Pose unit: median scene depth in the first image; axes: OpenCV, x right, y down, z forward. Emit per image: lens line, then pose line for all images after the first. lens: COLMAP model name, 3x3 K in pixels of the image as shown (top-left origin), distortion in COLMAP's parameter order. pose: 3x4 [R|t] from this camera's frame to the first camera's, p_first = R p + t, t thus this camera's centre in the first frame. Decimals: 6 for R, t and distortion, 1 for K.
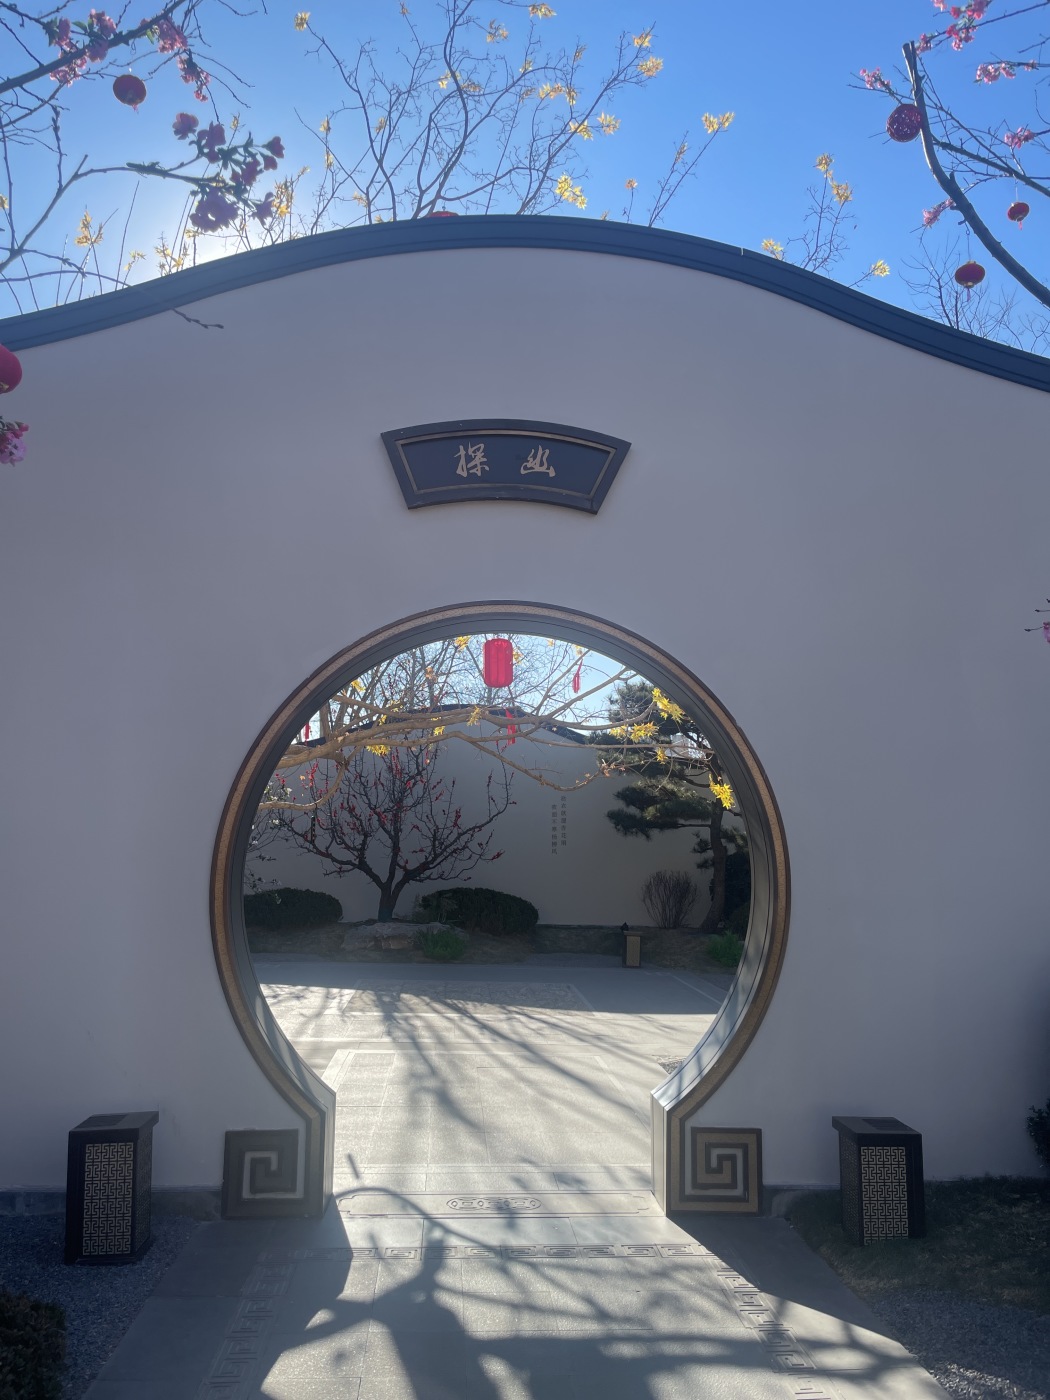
lens RADIAL K [[1067.2, 0, 521.2], [0, 1067.2, 668.7], [0, 0, 1]] dist [0.064448, -0.093828]
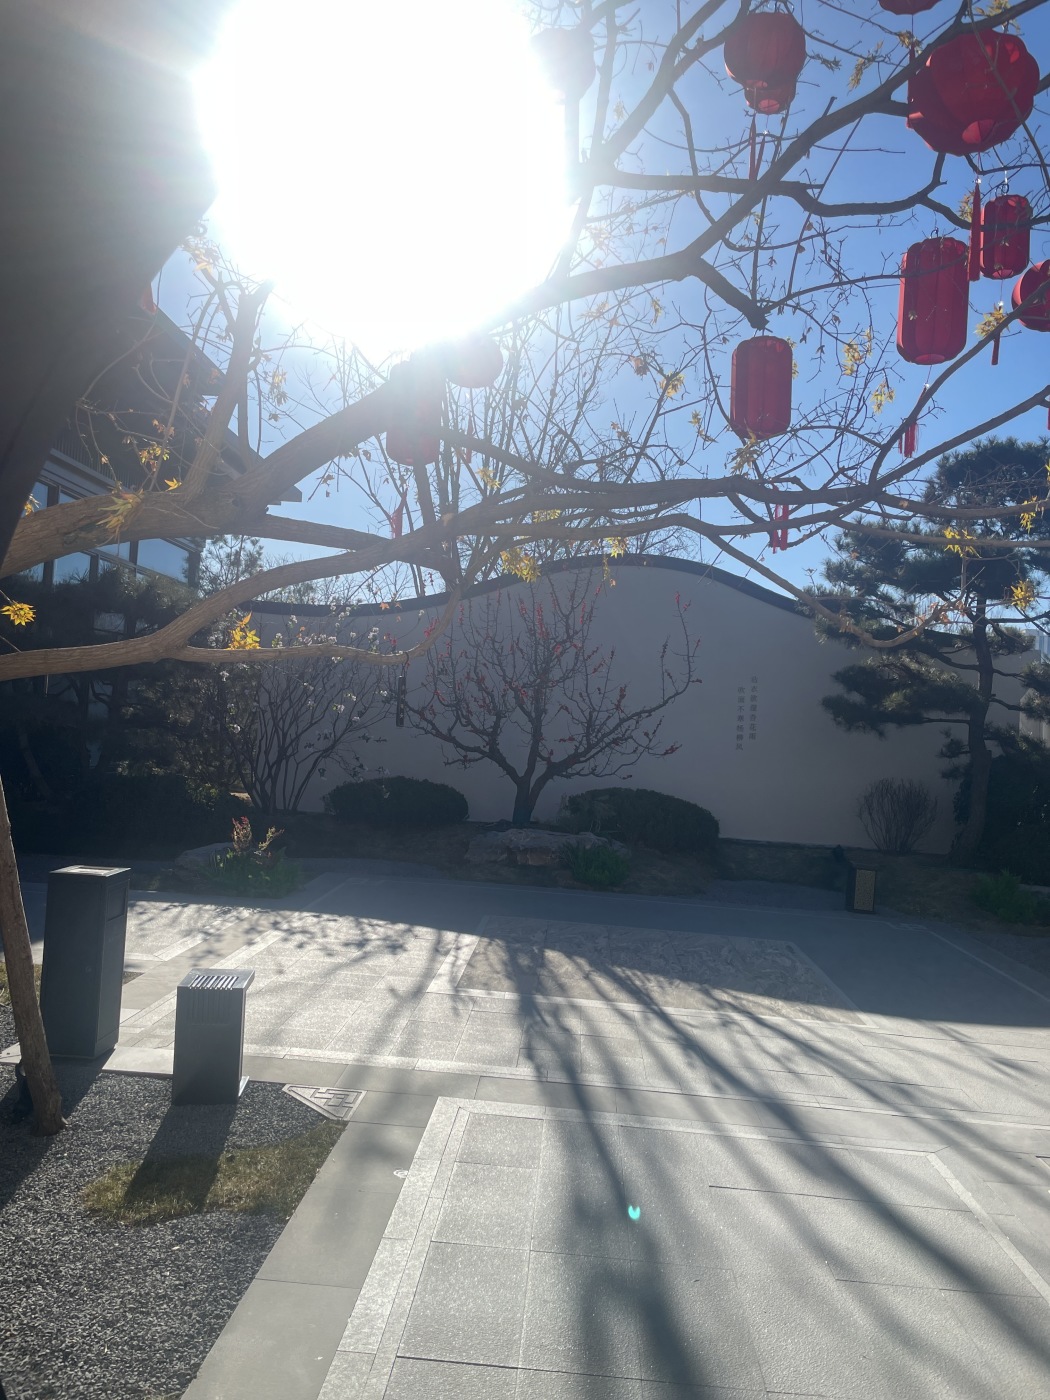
lens RADIAL K [[1067.2, 0, 522.2], [0, 1067.2, 704.0], [0, 0, 1]] dist [0.064448, -0.093828]
pose [[0.991629, 0.038802, -0.123153, -0.035908], [-0.021303, 0.989873, 0.140347, 0.041010], [0.127351, -0.136548, 0.982414, 0.261171]]
